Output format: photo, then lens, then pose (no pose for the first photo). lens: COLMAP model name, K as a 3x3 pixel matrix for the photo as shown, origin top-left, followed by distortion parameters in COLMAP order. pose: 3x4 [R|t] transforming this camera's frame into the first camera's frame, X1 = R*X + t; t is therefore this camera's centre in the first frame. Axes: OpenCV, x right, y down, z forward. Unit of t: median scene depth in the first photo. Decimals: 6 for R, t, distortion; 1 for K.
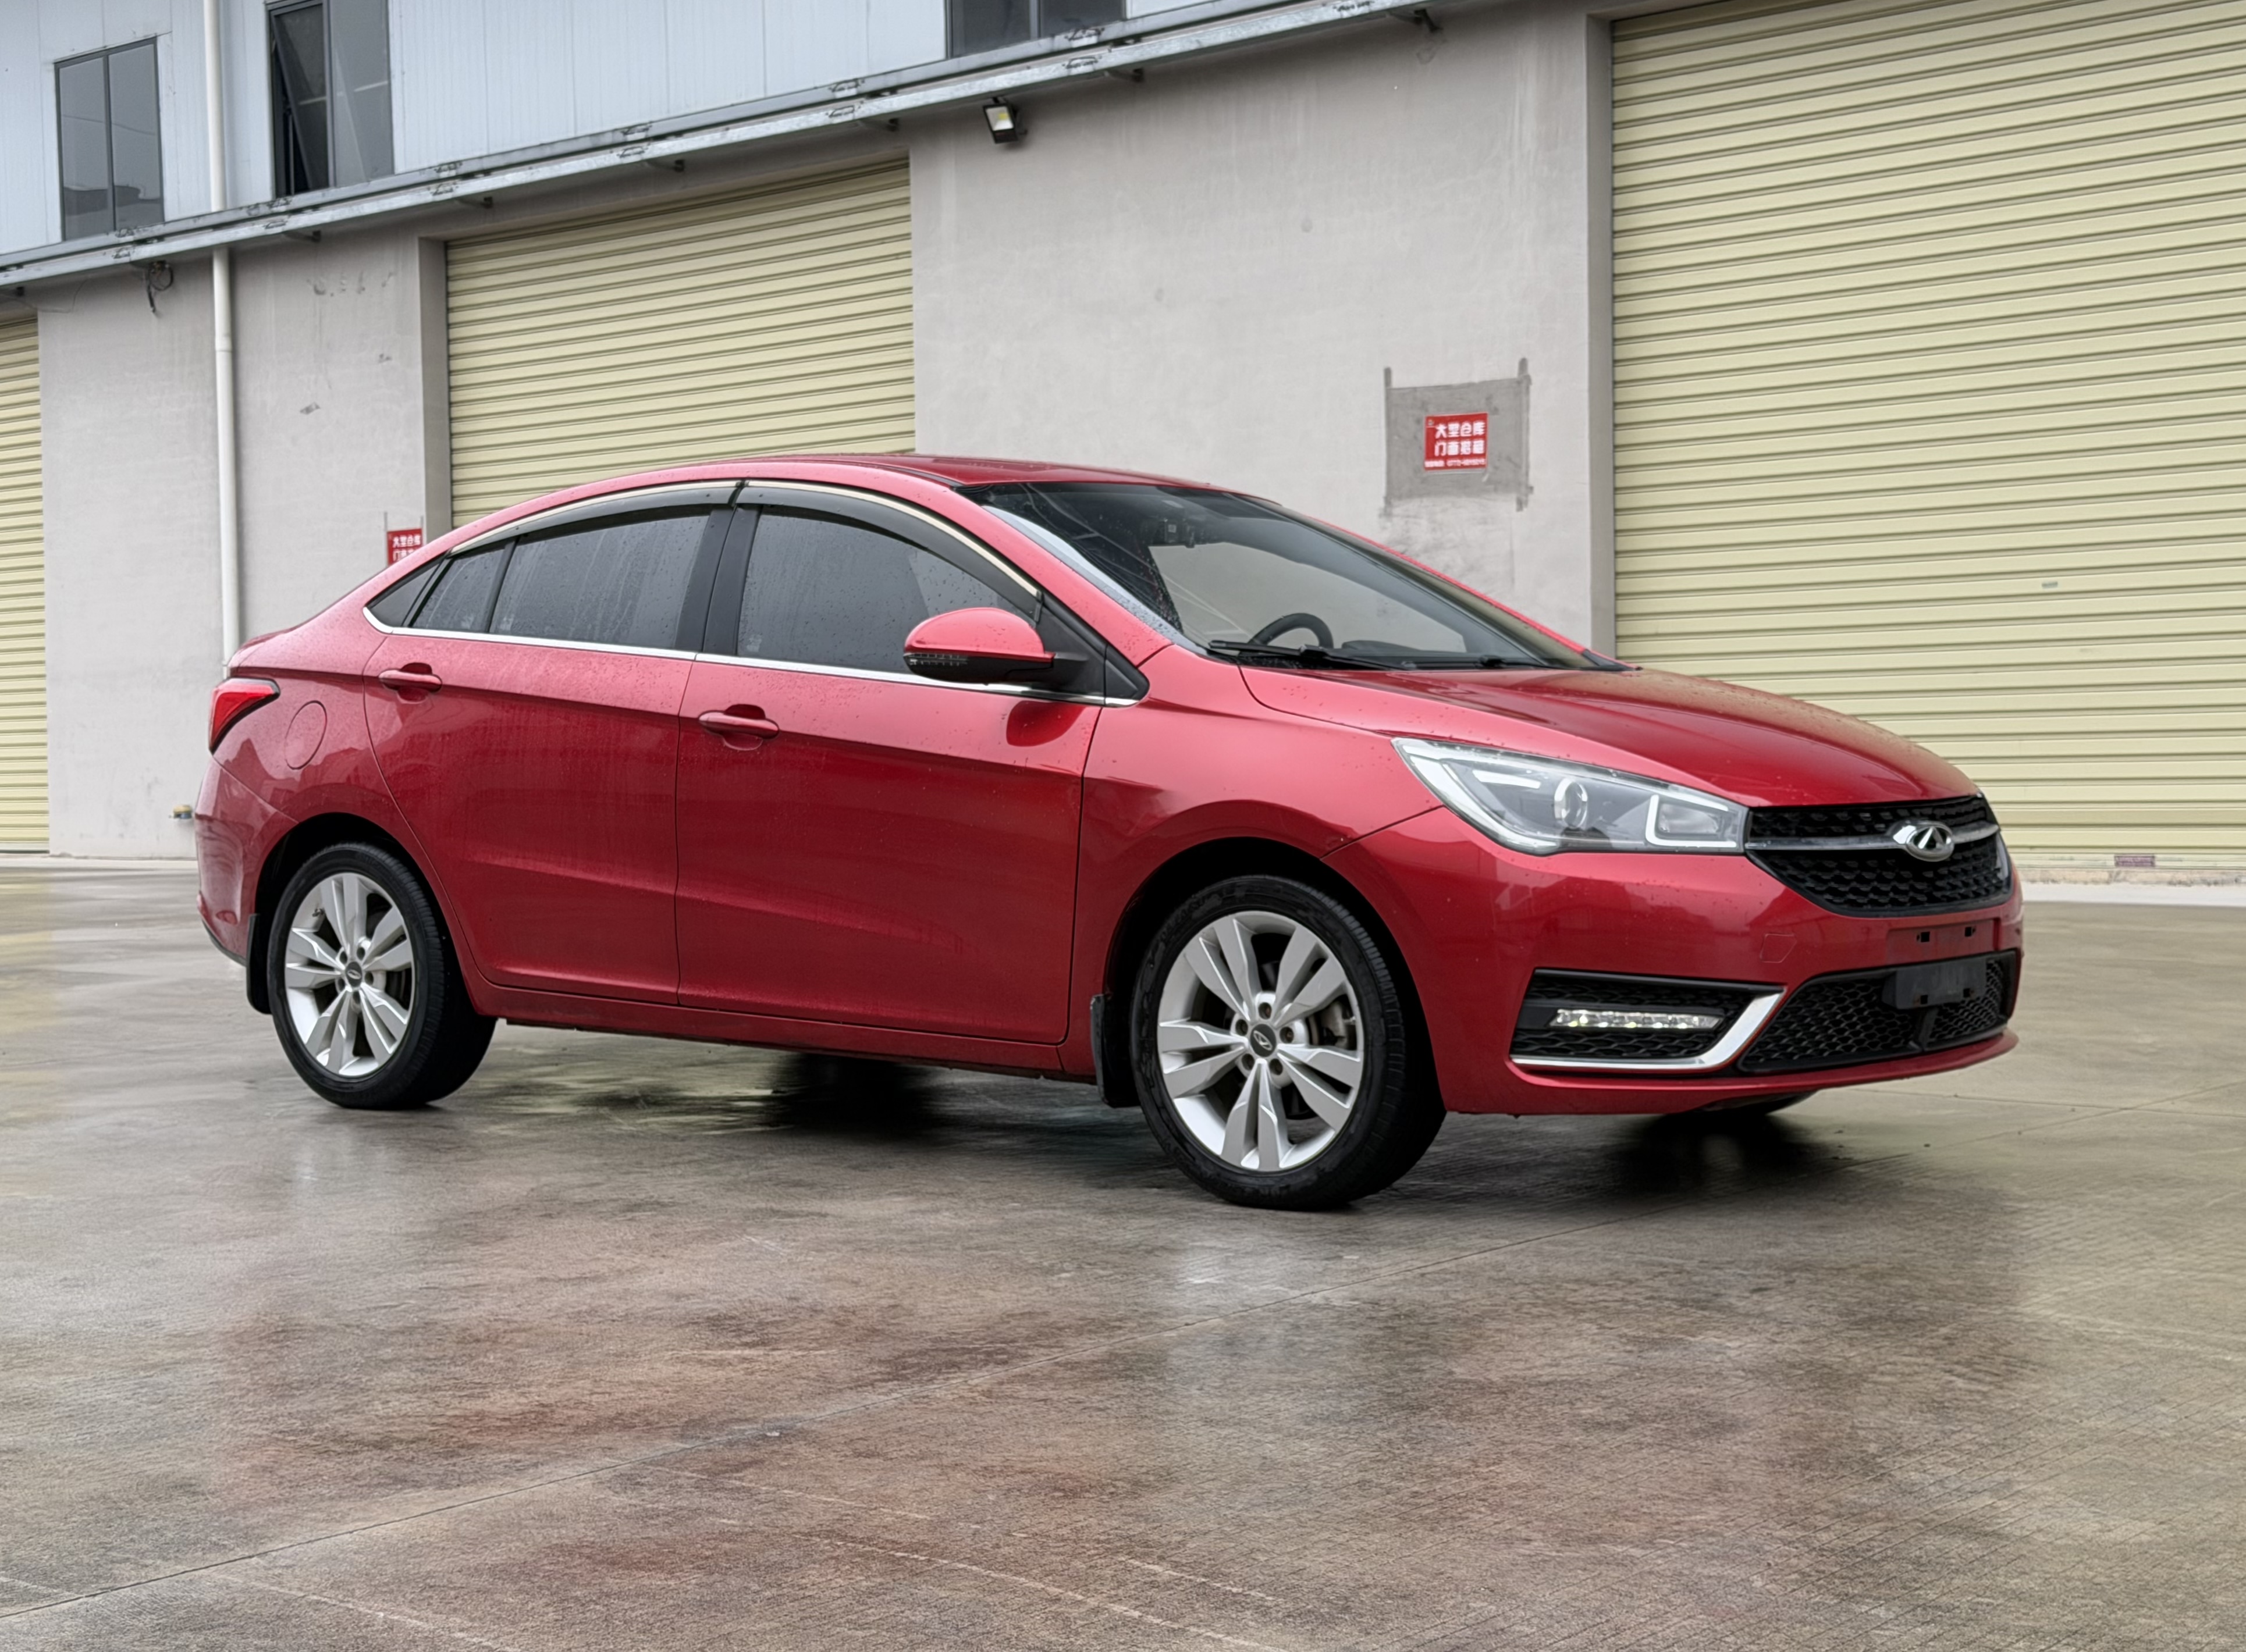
lens RADIAL K [[3224.4, 0, 1123.0], [0, 3224.4, 826.0], [0, 0, 1]] dist [0.131296, -0.032395]
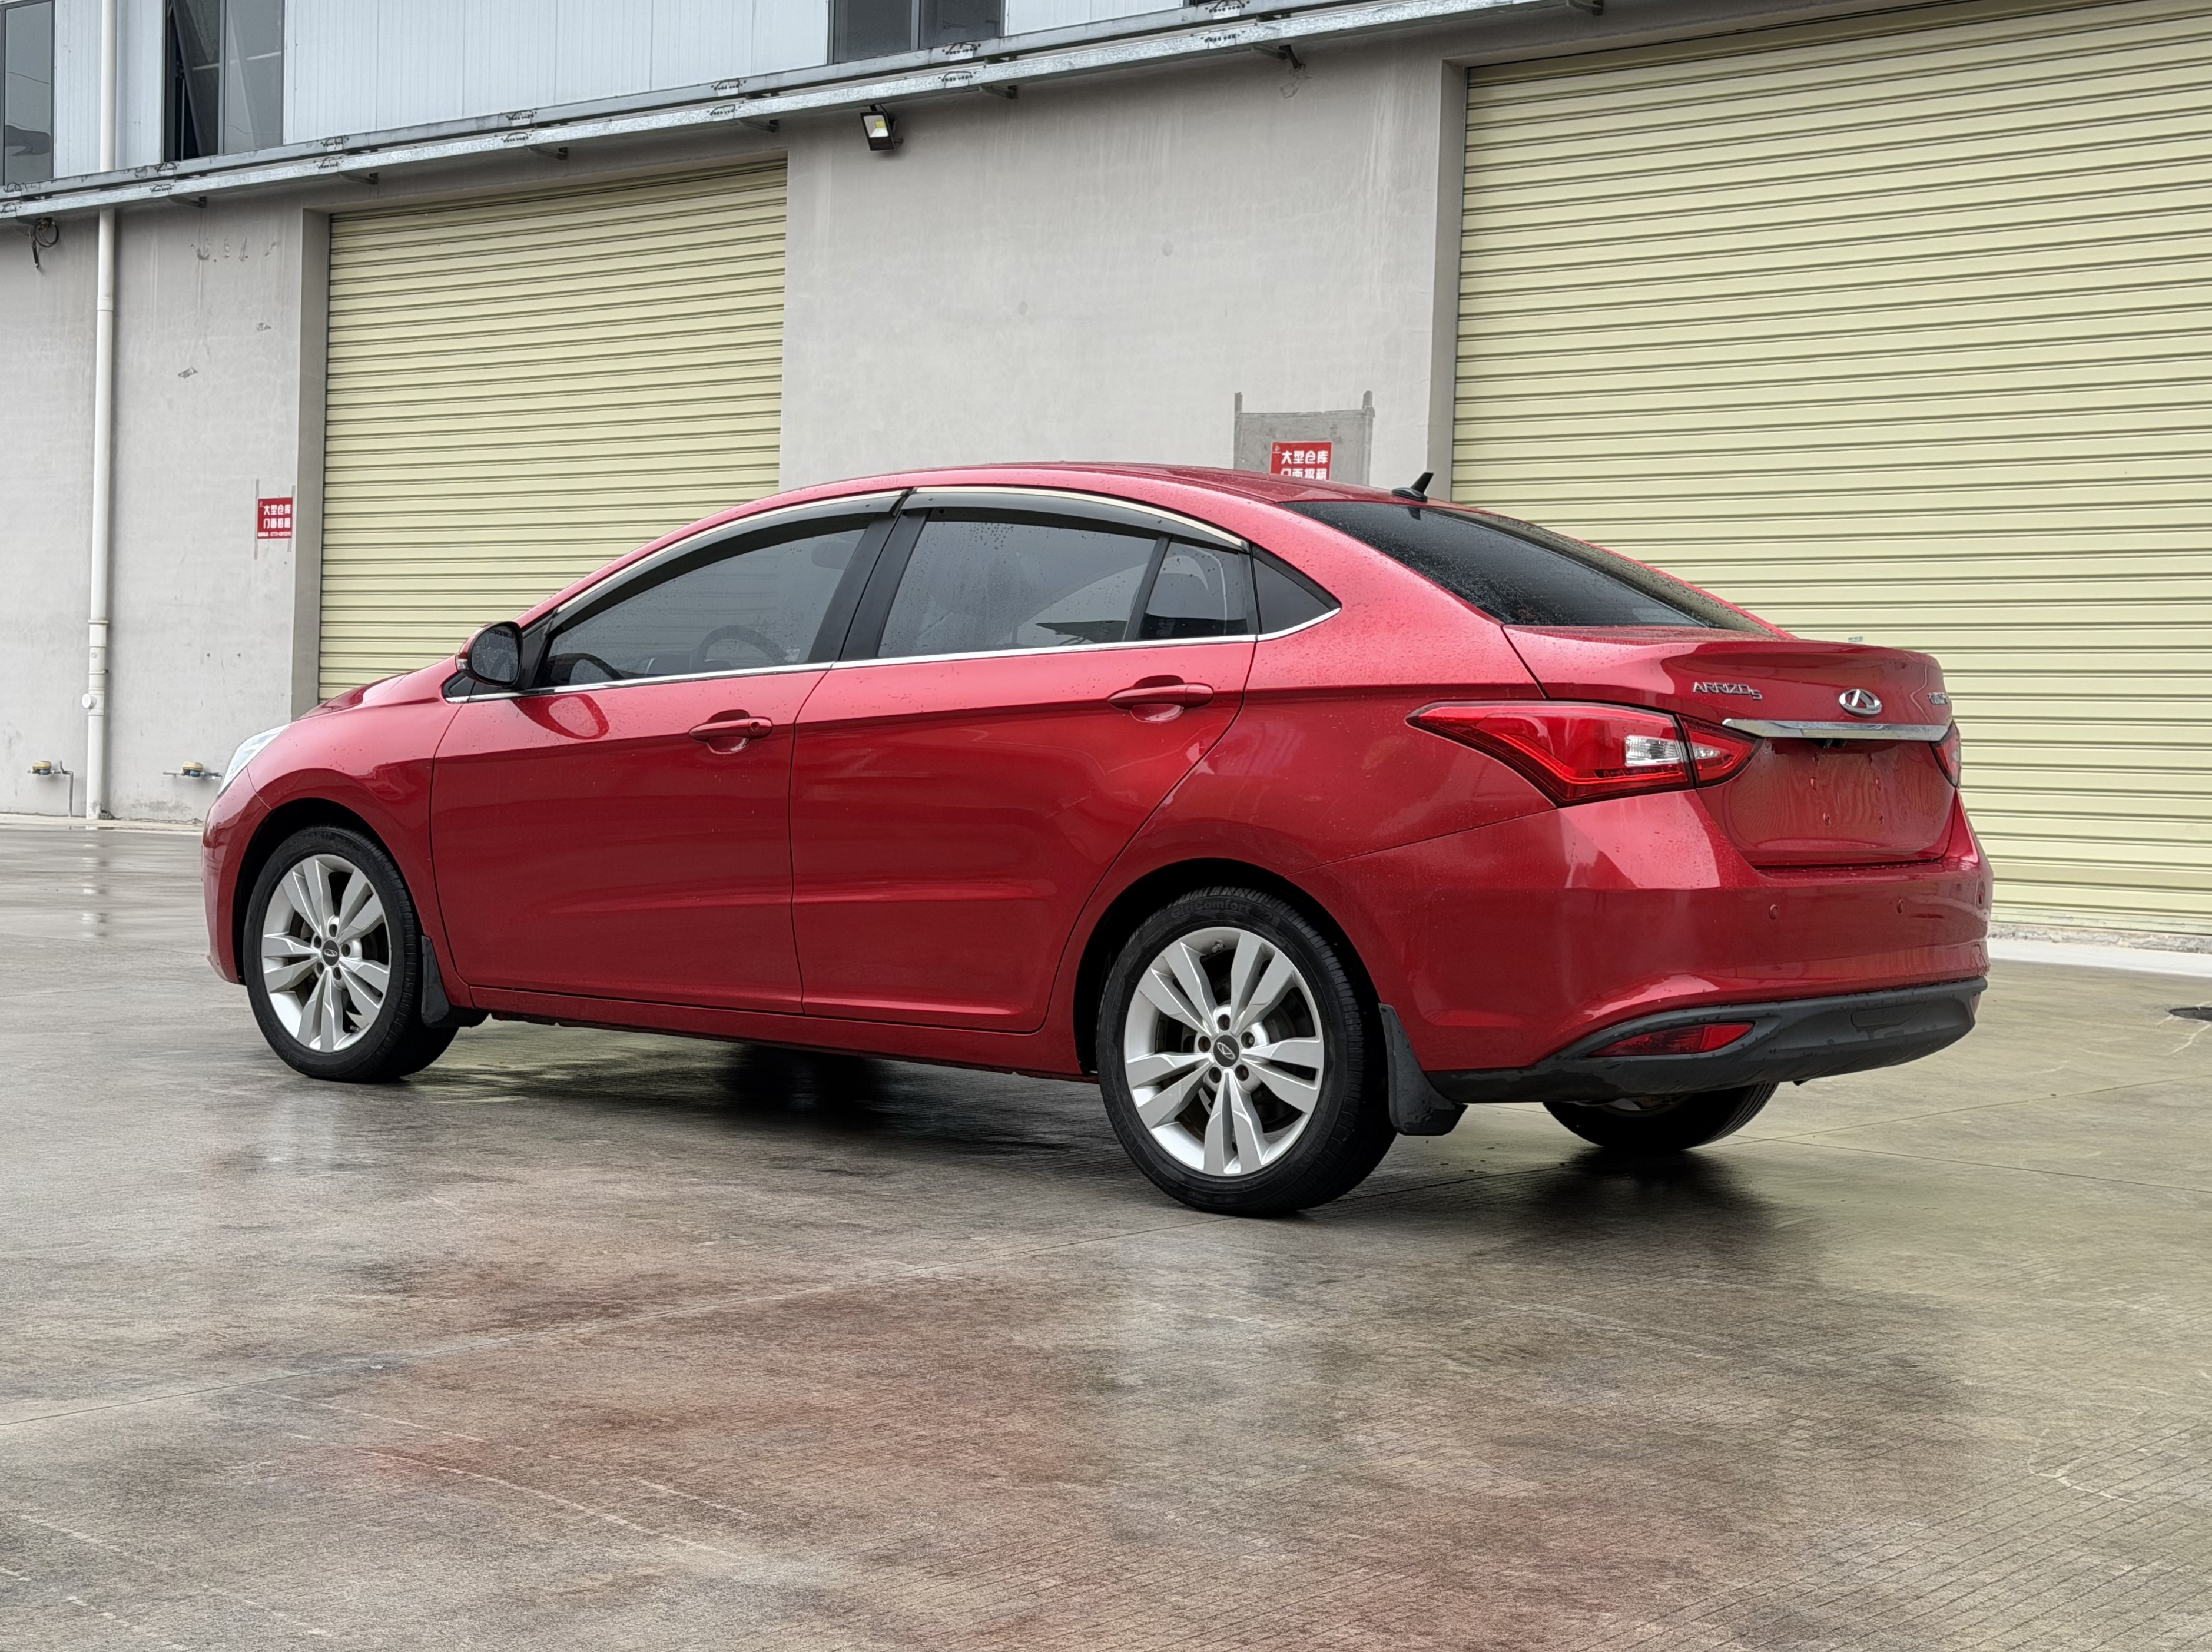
lens RADIAL K [[3248.2, 0, 1106.0], [0, 3248.2, 826.0], [0, 0, 1]] dist [0.139225, -0.167483]
pose [[0.998537, 0.048809, 0.023254, 0.023709], [-0.048796, 0.998808, -0.001123, -0.001877], [-0.023281, -0.000013, 0.999729, -0.028576]]
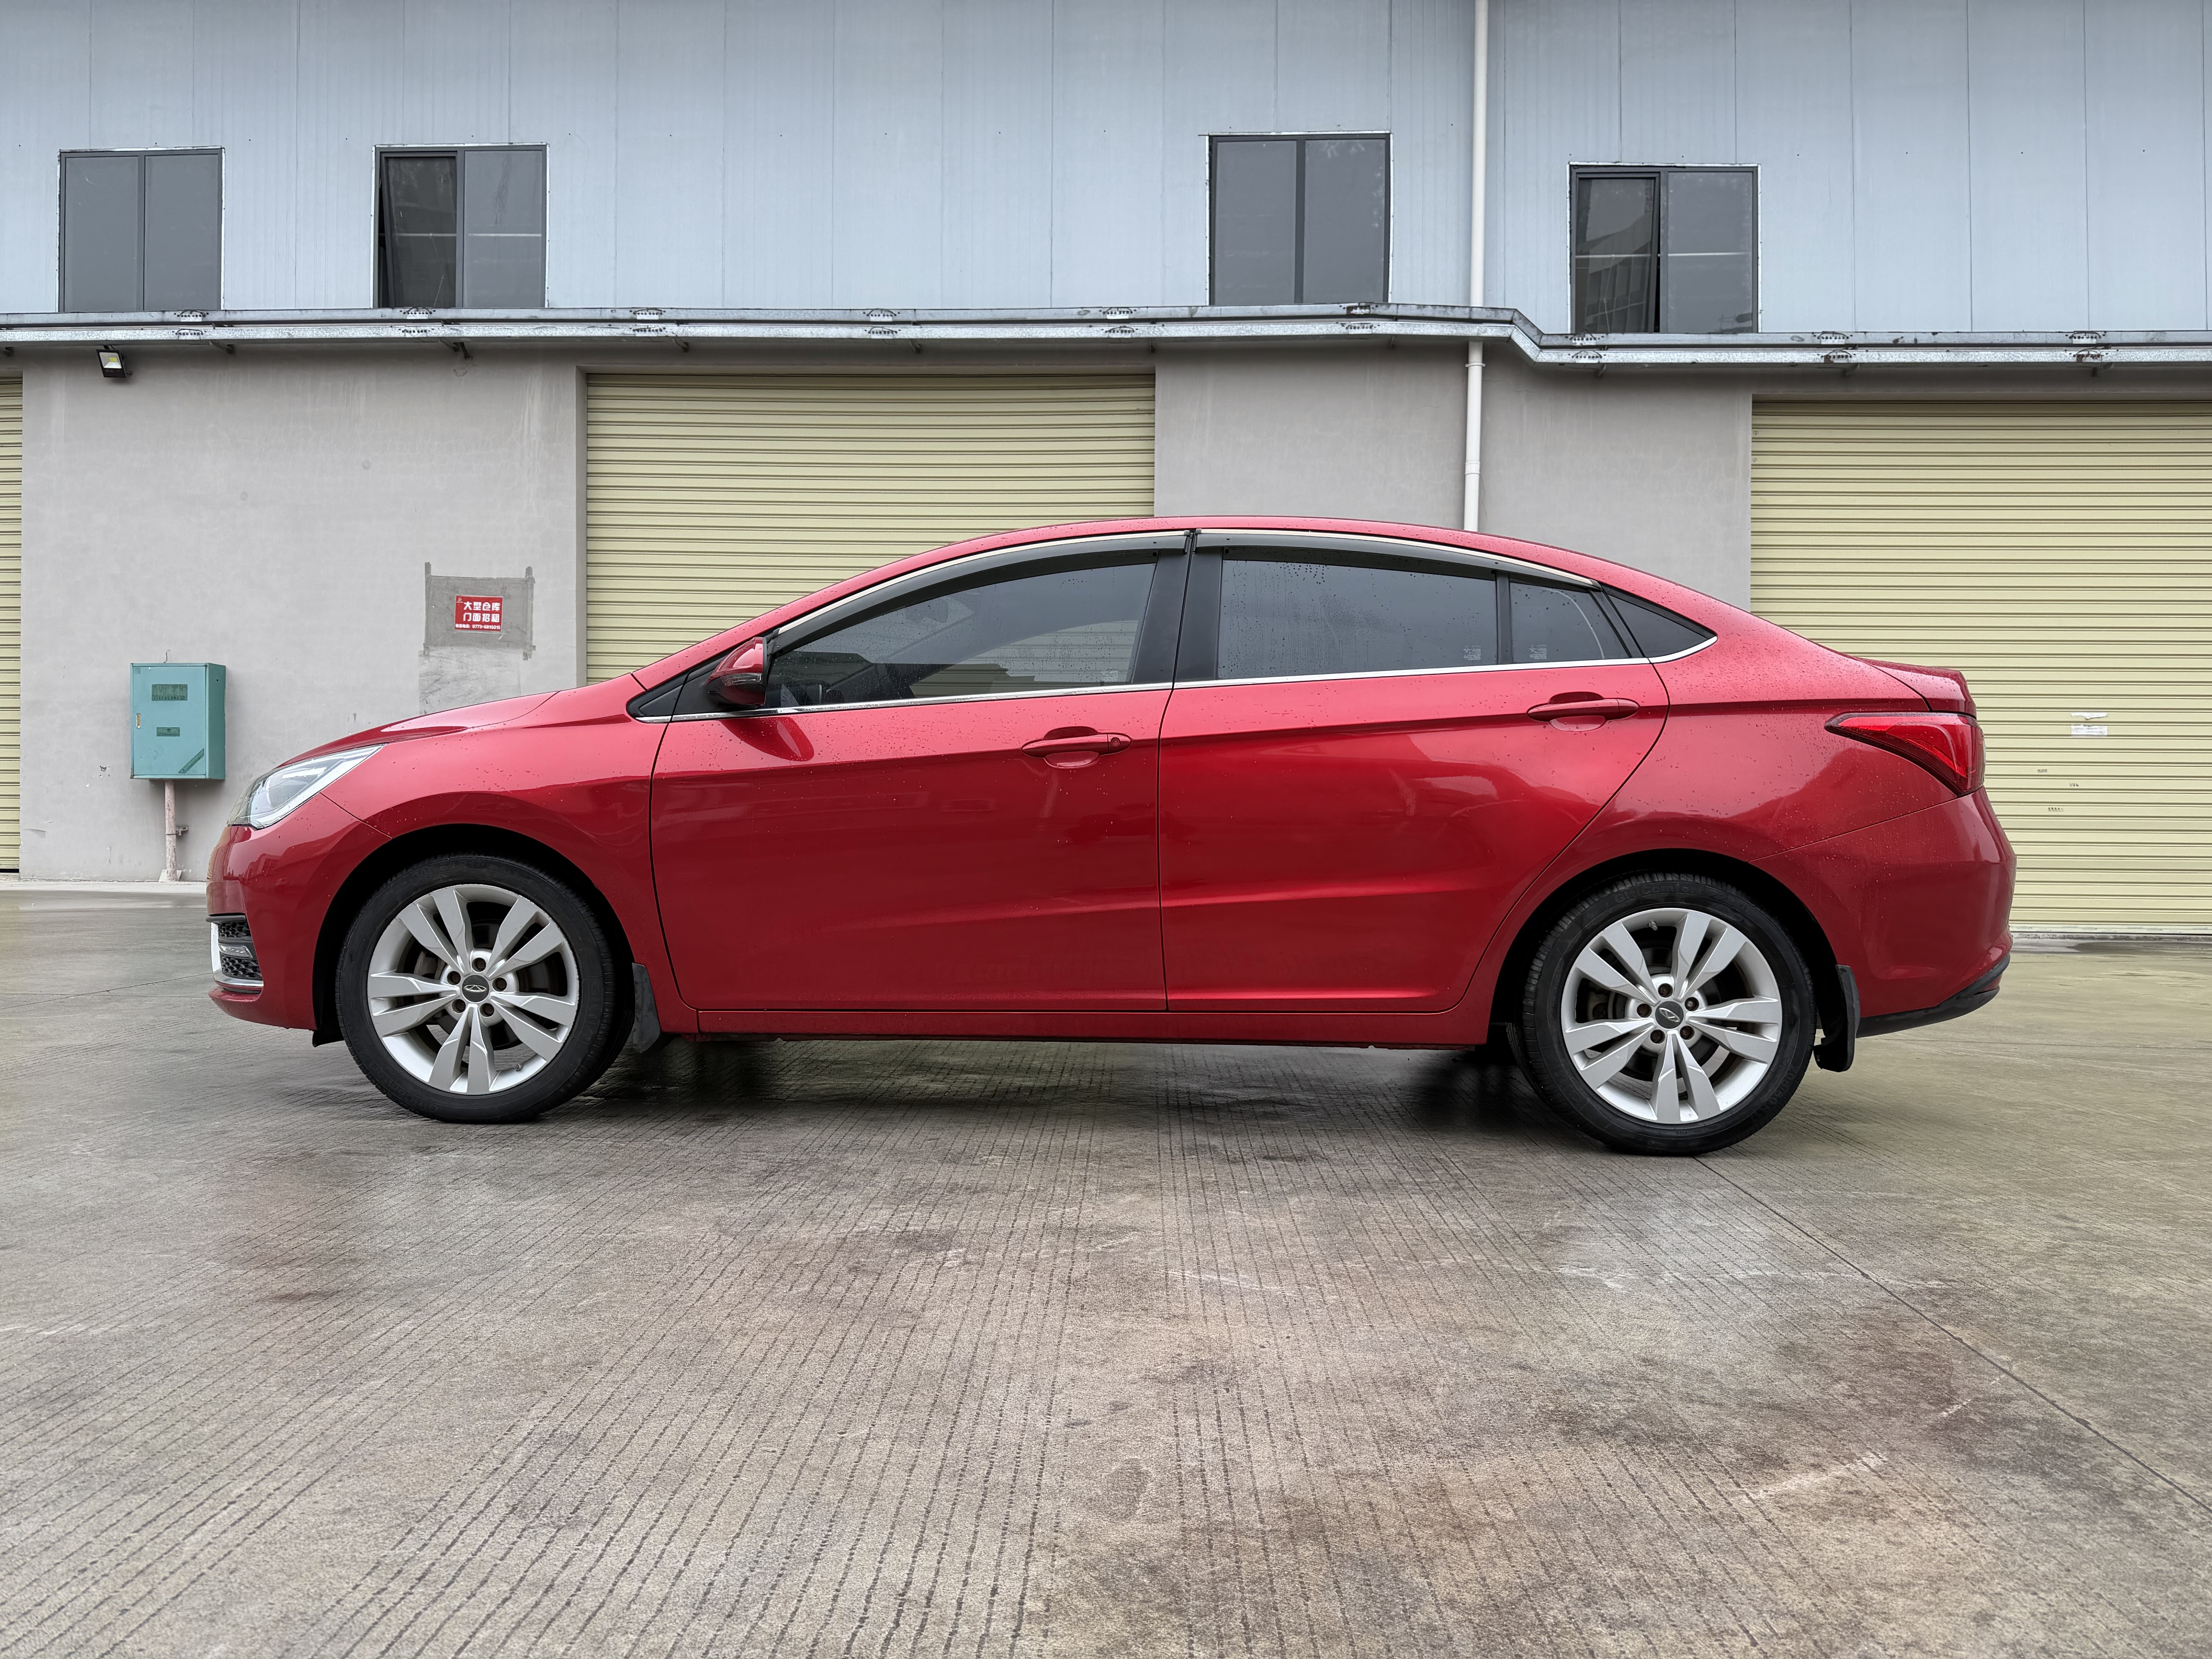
lens RADIAL K [[1549.2, 0, 1106.0], [0, 1549.2, 829.5], [0, 0, 1]] dist [0.054718, -0.071789]
pose [[0.789125, 0.023130, 0.613797, -0.126960], [-0.010590, 0.999655, -0.024055, 0.003428], [-0.614142, 0.012482, 0.789097, 0.205561]]
